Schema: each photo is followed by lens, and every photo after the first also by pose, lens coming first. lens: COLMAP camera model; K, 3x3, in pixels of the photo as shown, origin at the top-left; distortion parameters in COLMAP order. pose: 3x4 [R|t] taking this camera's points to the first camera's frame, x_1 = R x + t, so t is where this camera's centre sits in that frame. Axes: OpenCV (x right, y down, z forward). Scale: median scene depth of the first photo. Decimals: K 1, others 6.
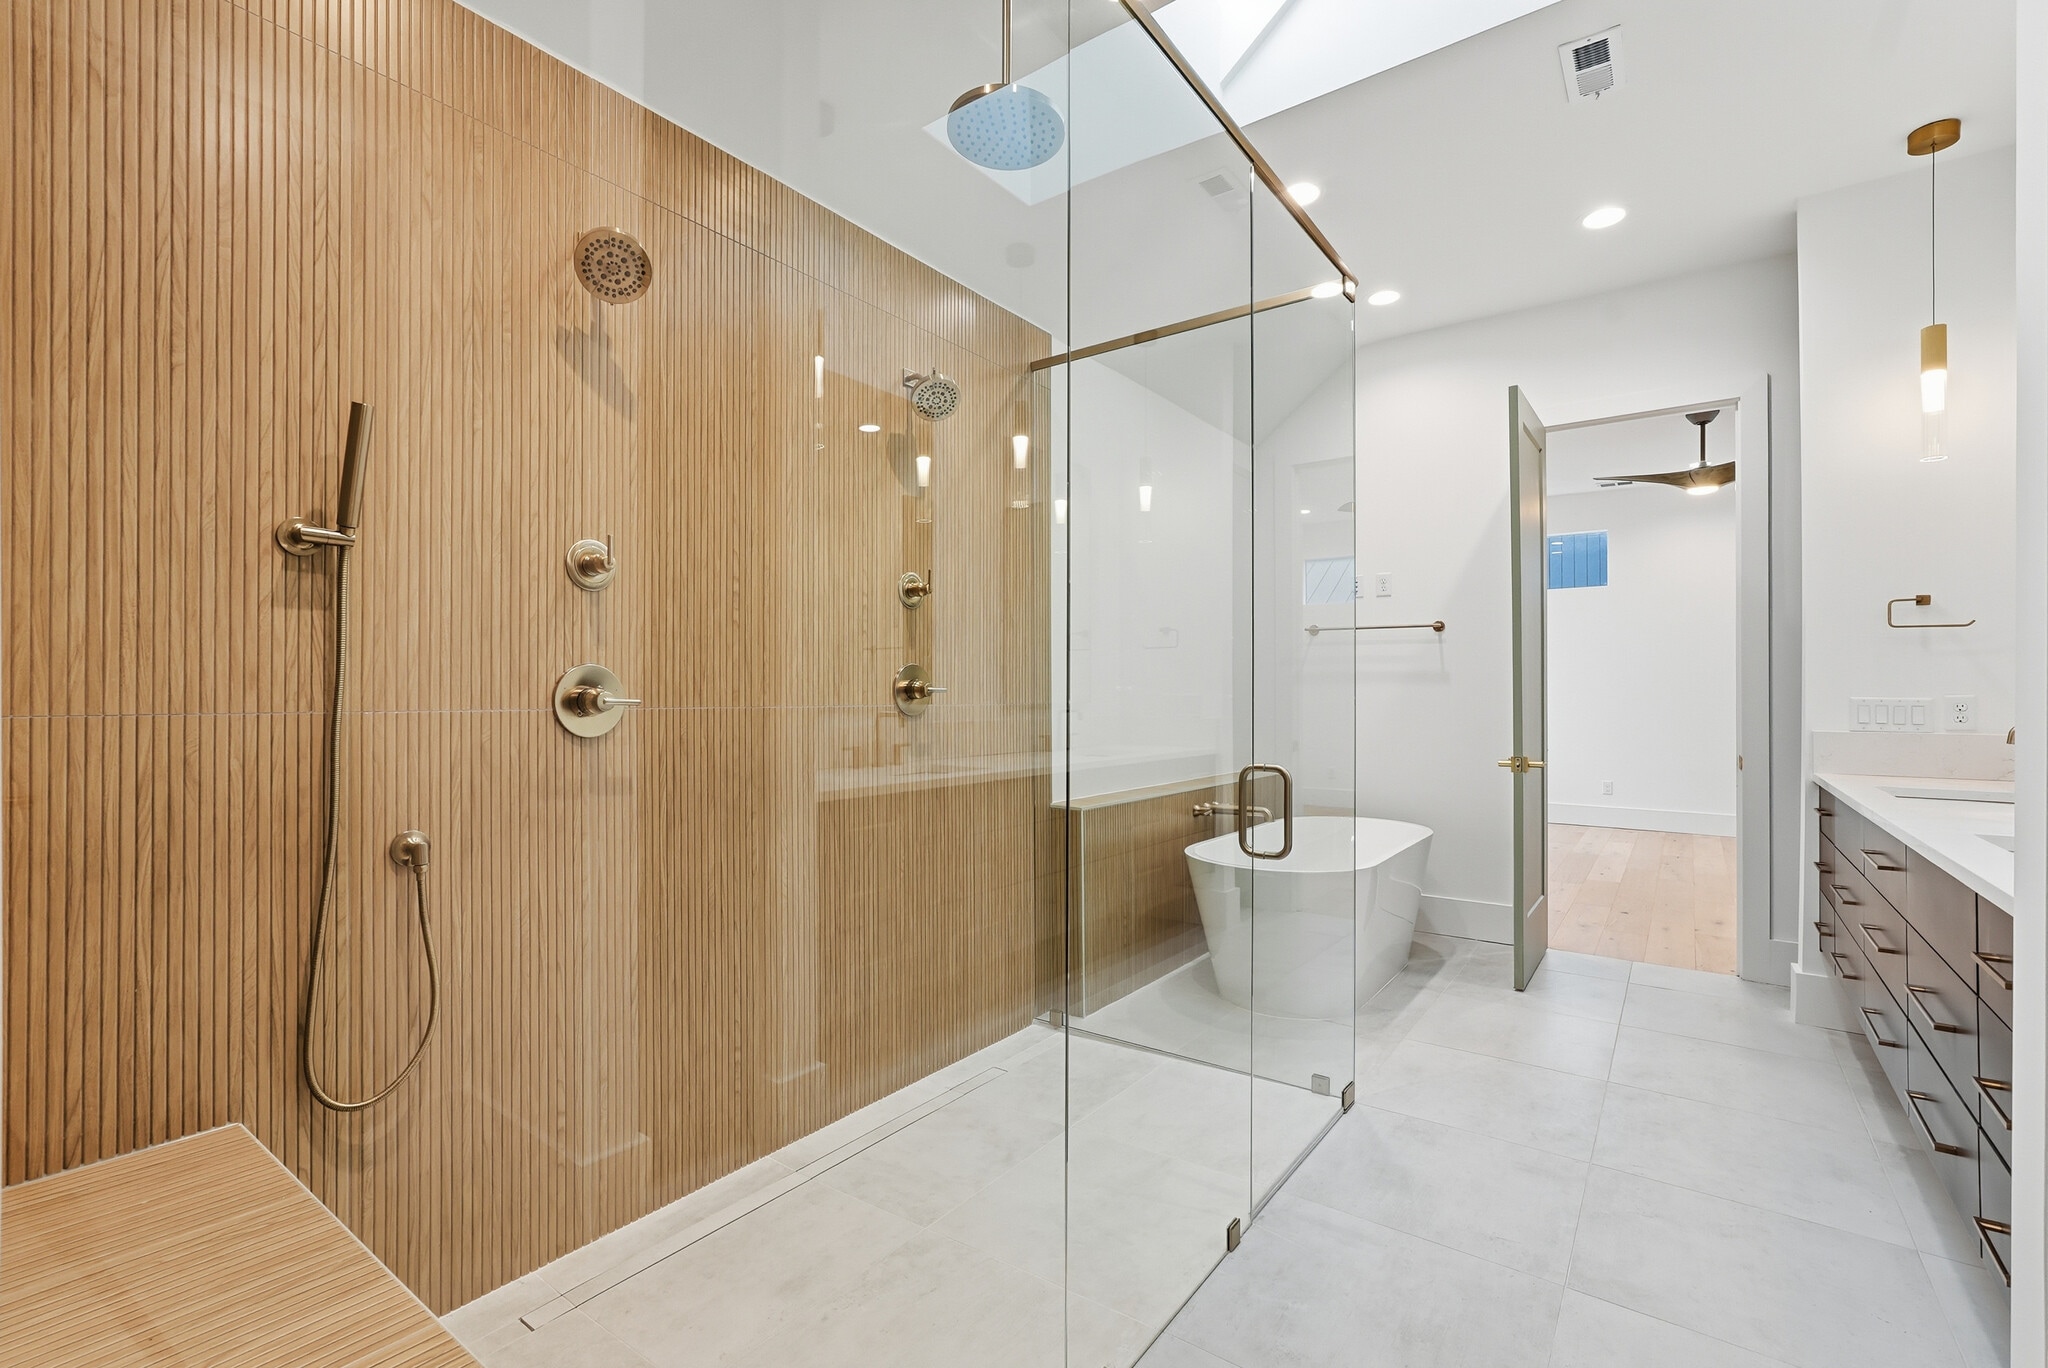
lens RADIAL K [[901.9, 0, 1024.0], [0, 901.9, 684.0], [0, 0, 1]] dist [0.000934, 0.000755]
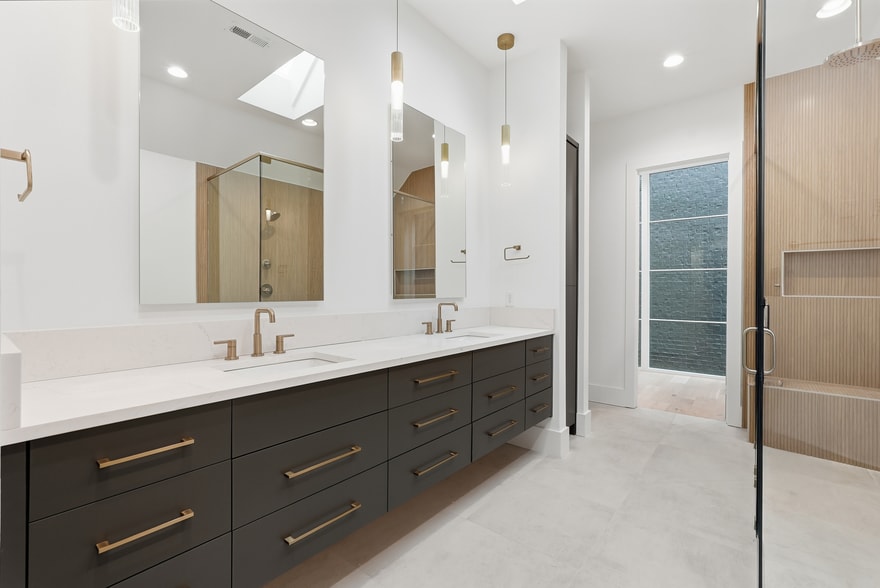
lens RADIAL K [[390.4, 0, 443.9], [0, 390.4, 291.8], [0, 0, 1]] dist [-0.000727, 0.000168]
pose [[-0.999259, -0.006345, 0.037970, 0.865594], [-0.006392, 0.999979, -0.001116, 0.014302], [-0.037962, -0.001358, -0.999278, 1.754512]]
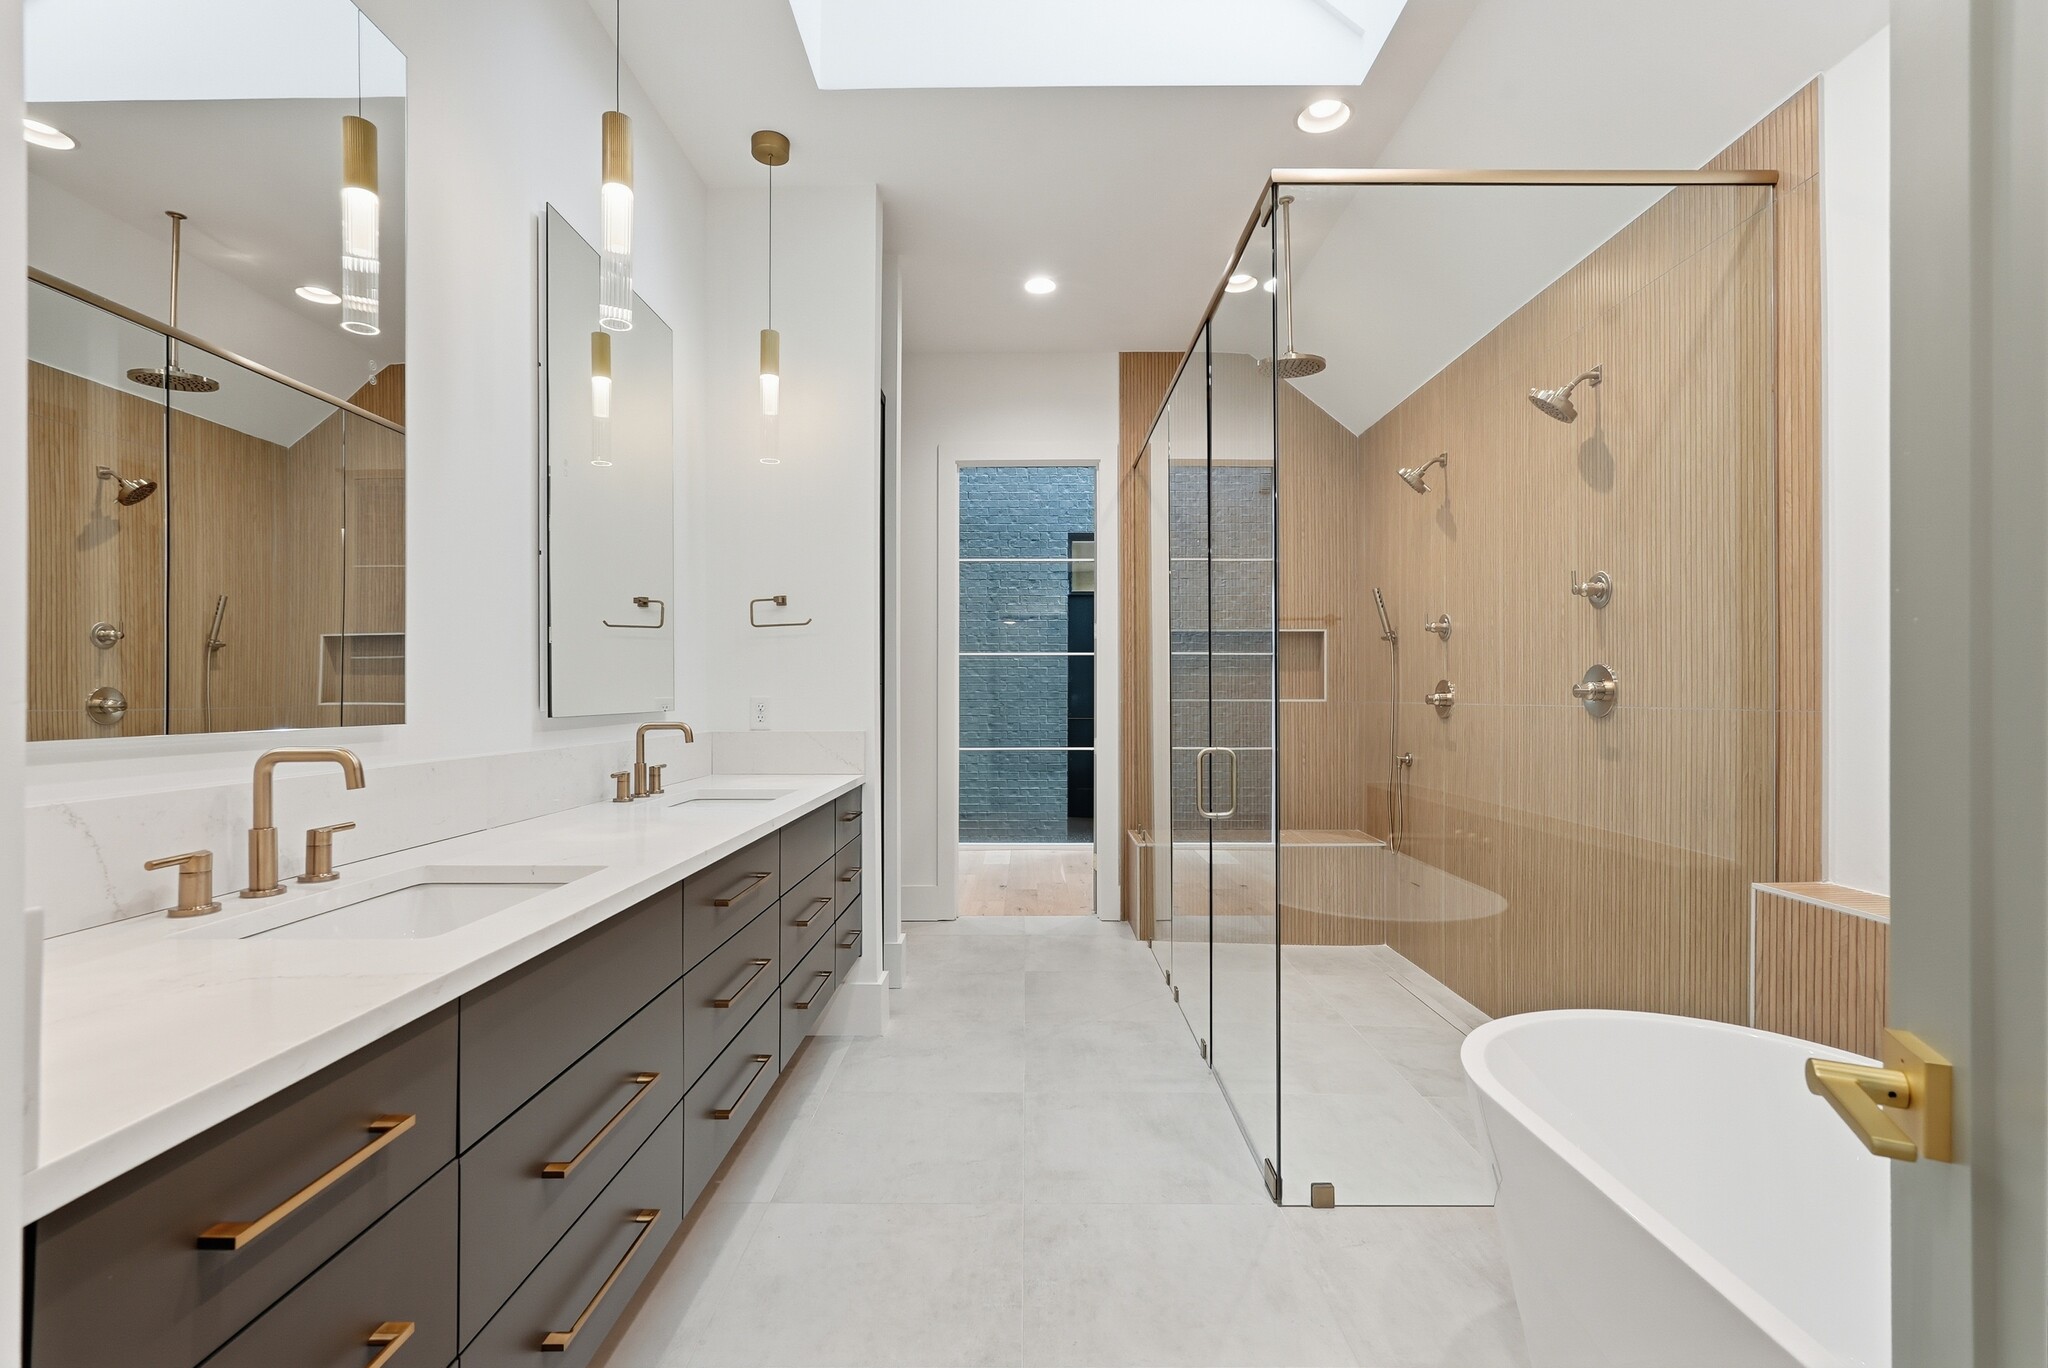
lens RADIAL K [[901.9, 0, 1024.0], [0, 901.9, 684.0], [0, 0, 1]] dist [0.000934, 0.000755]
pose [[-0.806103, -0.007471, -0.591727, 1.188500], [0.002675, 0.999864, -0.016268, 0.015734], [0.591769, -0.014697, -0.805974, 1.766453]]
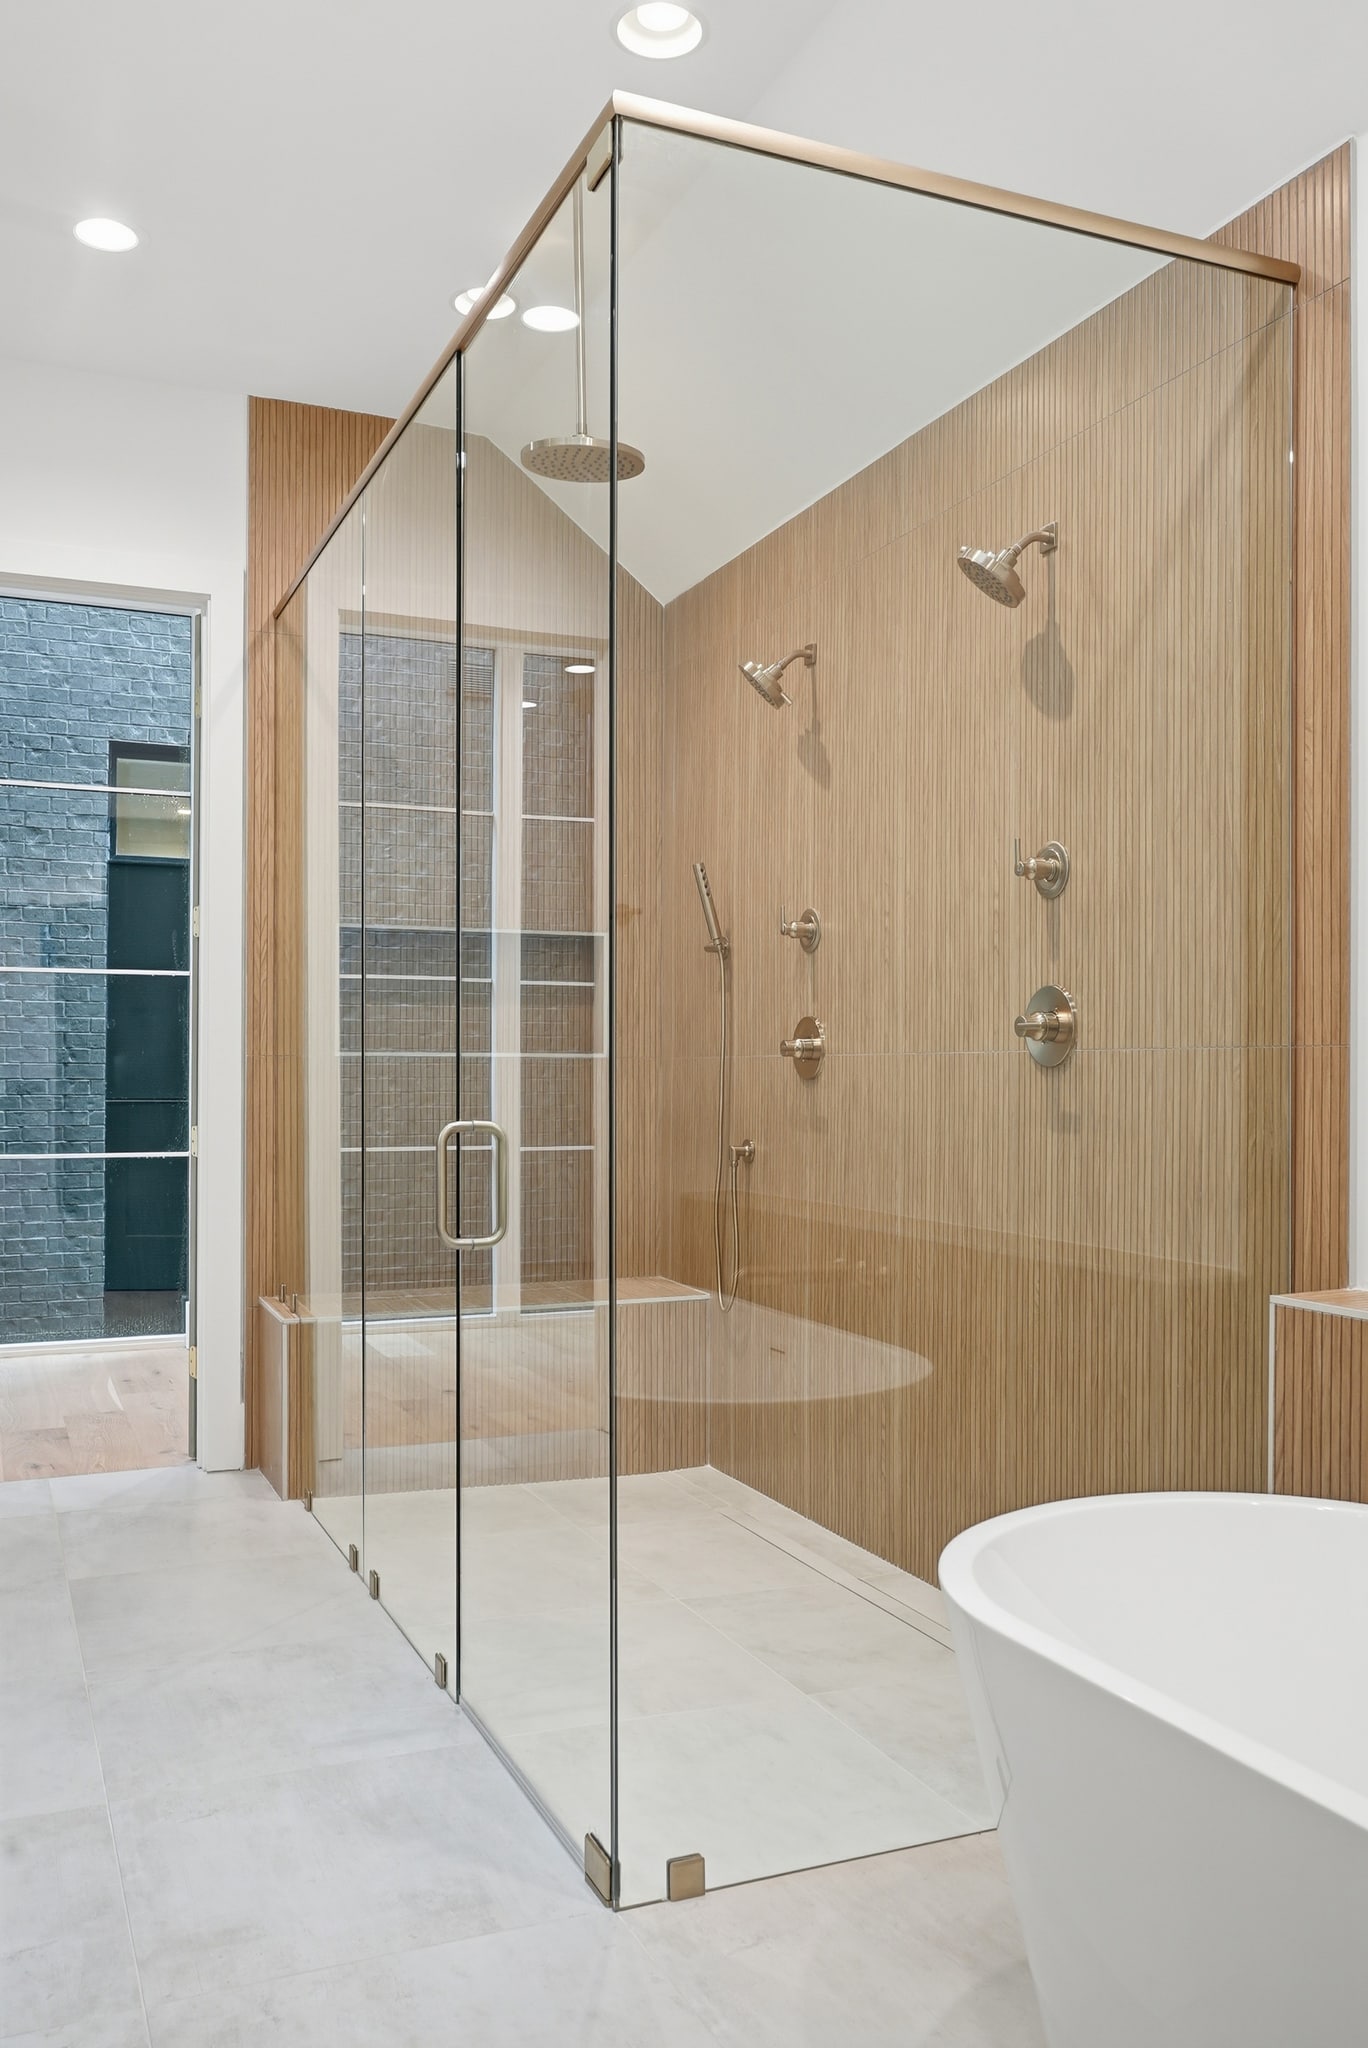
lens RADIAL K [[1642.6, 0, 680.1], [0, 1642.6, 1046.5], [0, 0, 1]] dist [0.000556, 0.007609]
pose [[-0.506129, -0.015243, -0.862323, 1.240675], [0.001705, 0.999824, -0.018674, 0.051173], [0.862456, -0.010921, -0.506014, 1.690542]]
